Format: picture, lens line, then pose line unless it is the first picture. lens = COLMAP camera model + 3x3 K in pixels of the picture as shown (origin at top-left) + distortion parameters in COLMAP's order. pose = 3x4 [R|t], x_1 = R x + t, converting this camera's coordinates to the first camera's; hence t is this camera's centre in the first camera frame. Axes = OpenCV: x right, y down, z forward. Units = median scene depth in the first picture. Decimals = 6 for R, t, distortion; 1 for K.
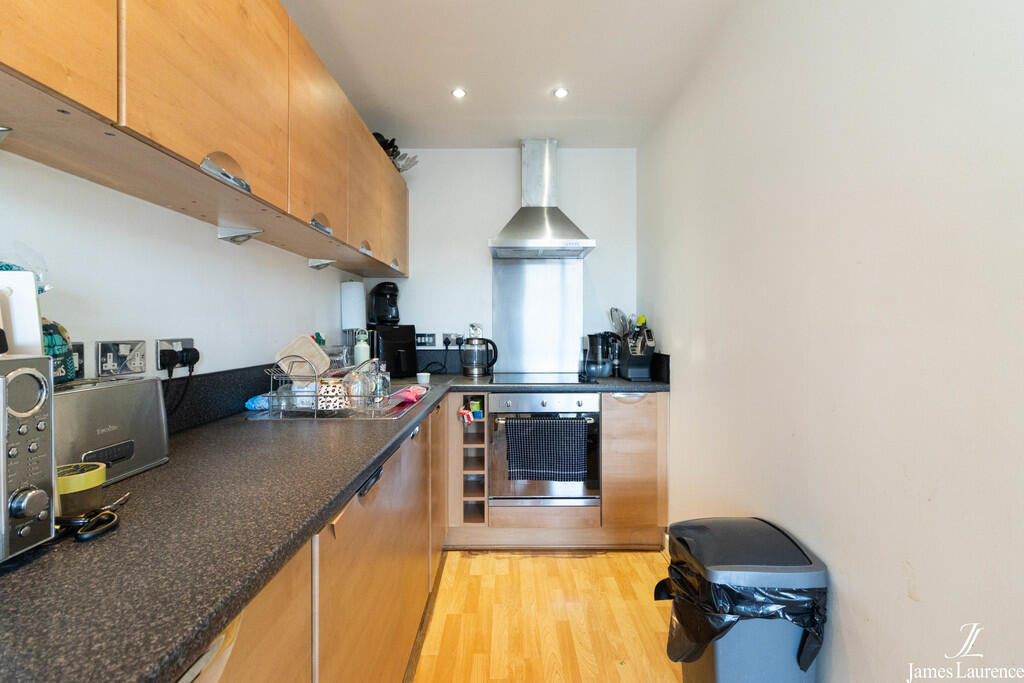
lens RADIAL K [[473.9, 0, 510.1], [0, 473.9, 332.3], [0, 0, 1]] dist [0.007890, -0.000489]
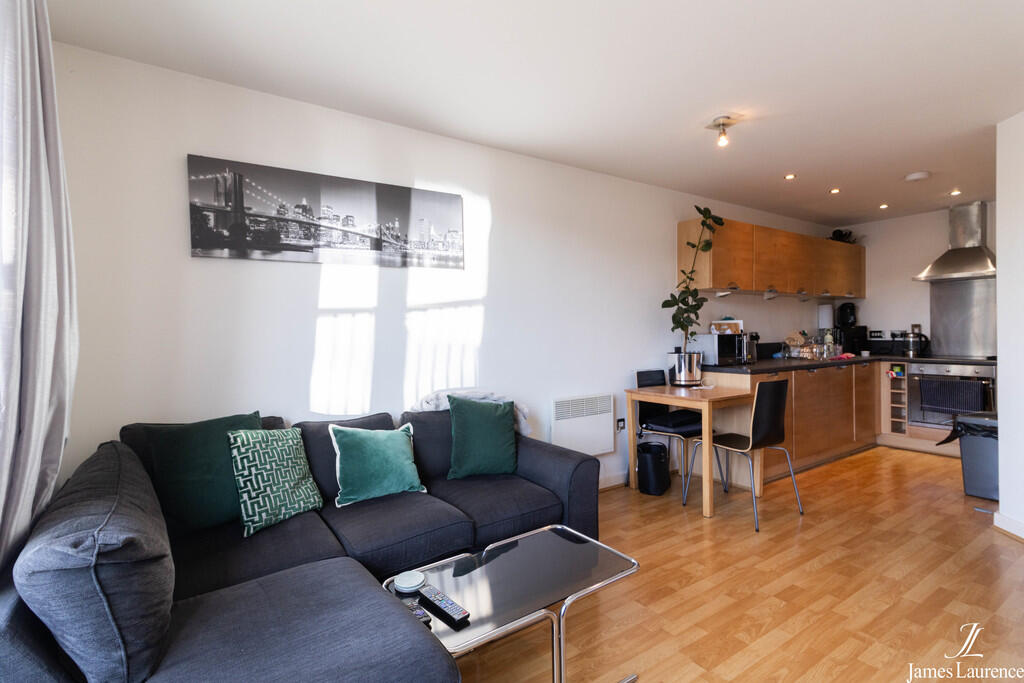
lens RADIAL K [[473.9, 0, 493.7], [0, 473.9, 333.2], [0, 0, 1]] dist [0.007890, -0.000489]
pose [[0.533977, -0.003962, -0.845489, 0.653858], [0.003013, 0.999992, -0.002784, 0.014907], [0.845493, -0.001061, 0.533985, -1.322121]]
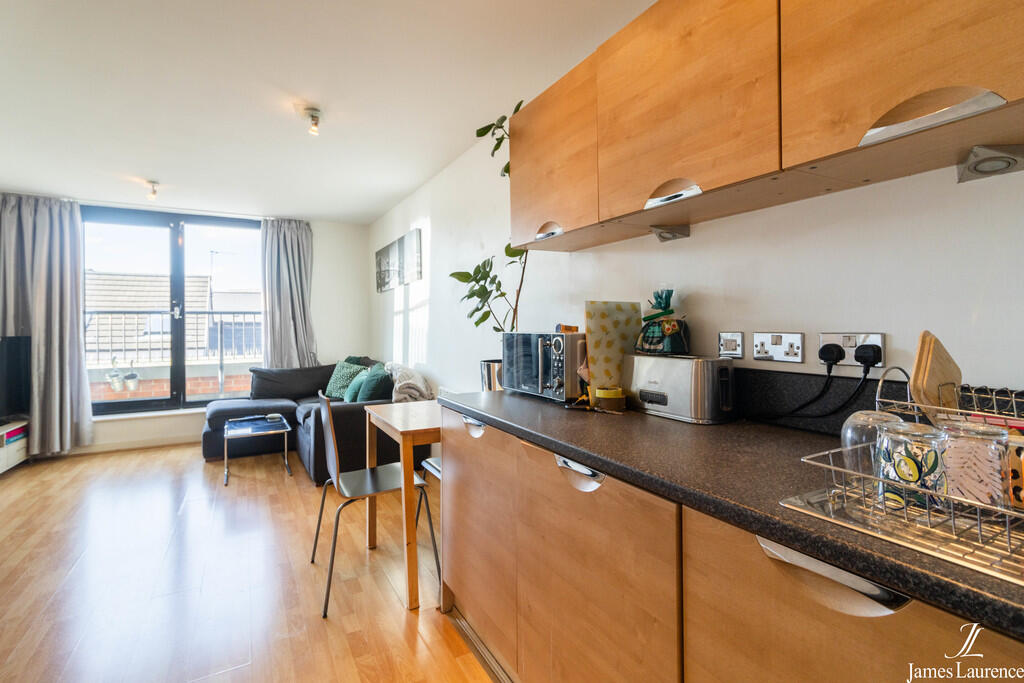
lens RADIAL K [[473.9, 0, 495.7], [0, 473.9, 318.4], [0, 0, 1]] dist [0.007890, -0.000489]
pose [[-0.884522, 0.005448, -0.466467, 0.159143], [0.006507, 0.999979, -0.000660, -0.009688], [0.466453, -0.003619, -0.884539, 0.802632]]
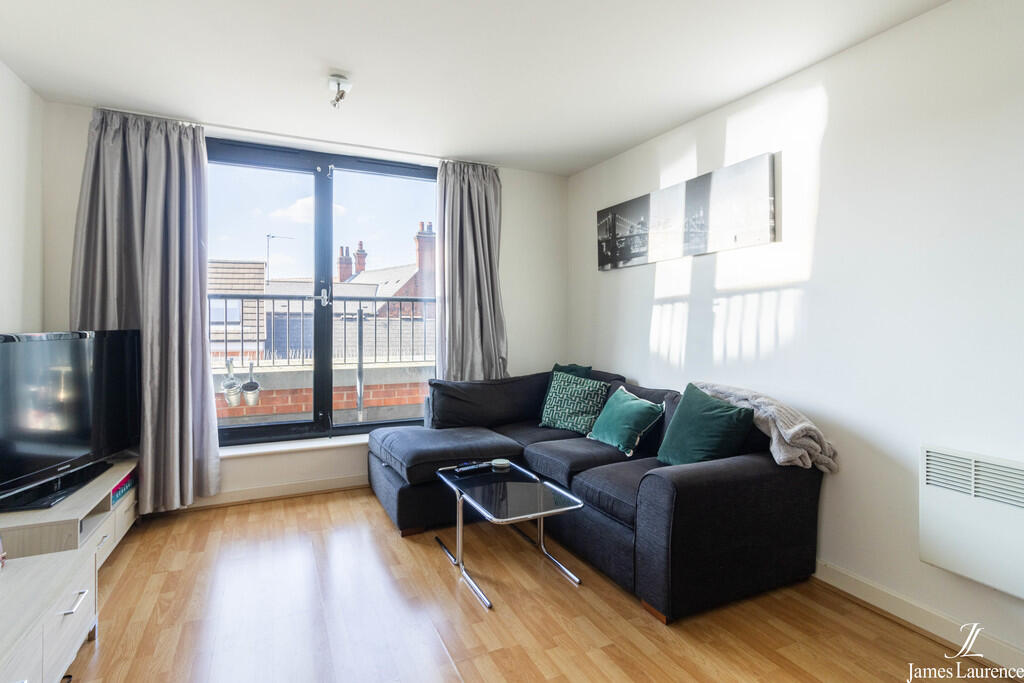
lens RADIAL K [[497.3, 0, 488.7], [0, 497.3, 313.5], [0, 0, 1]] dist [0.017717, 0.001024]
pose [[-0.920619, -0.002730, -0.390453, 0.534774], [-0.004544, 0.999983, 0.003722, -0.004335], [0.390436, 0.005201, -0.920615, -0.067232]]
